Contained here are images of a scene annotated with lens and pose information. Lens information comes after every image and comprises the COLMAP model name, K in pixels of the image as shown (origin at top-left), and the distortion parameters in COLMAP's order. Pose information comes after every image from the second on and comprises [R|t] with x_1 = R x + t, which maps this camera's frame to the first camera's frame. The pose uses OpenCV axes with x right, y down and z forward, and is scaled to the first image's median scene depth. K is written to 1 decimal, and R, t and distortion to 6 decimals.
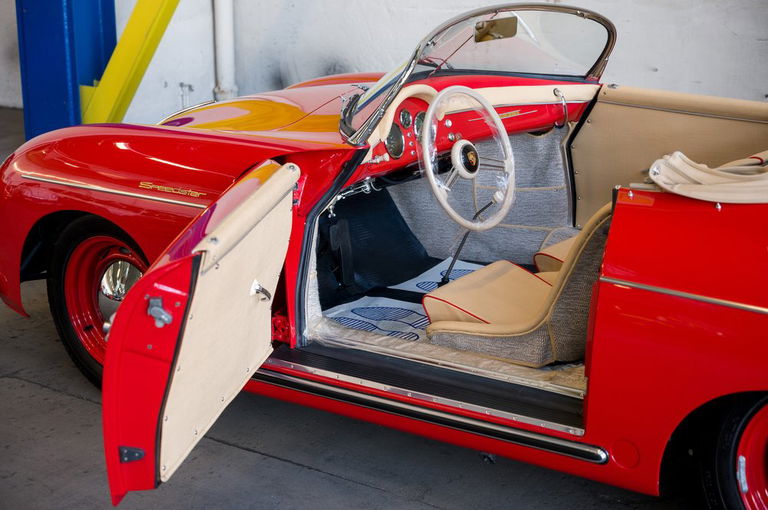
lens RADIAL K [[1371.9, 0, 384.0], [0, 1371.9, 255.0], [0, 0, 1]] dist [0.006496, -0.040363]
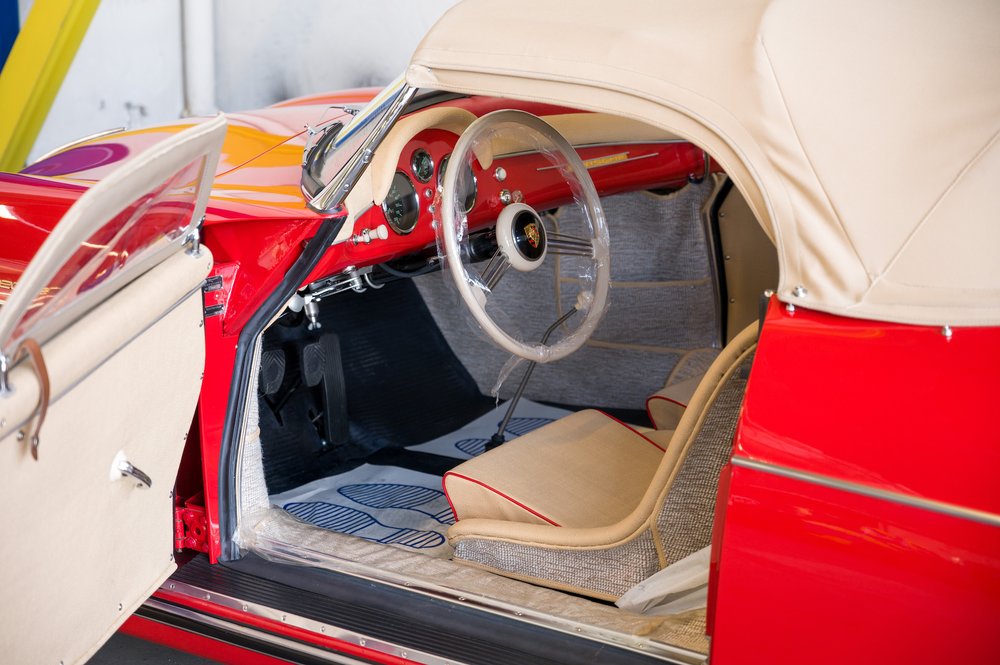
lens RADIAL K [[2013.8, 0, 500.0], [0, 2013.8, 332.5], [0, 0, 1]] dist [0.033690, -0.392328]
pose [[0.999950, 0.009941, 0.000639, 0.050909], [-0.009931, 0.999856, -0.013743, -0.017908], [-0.000776, 0.013736, 0.999905, 0.153326]]
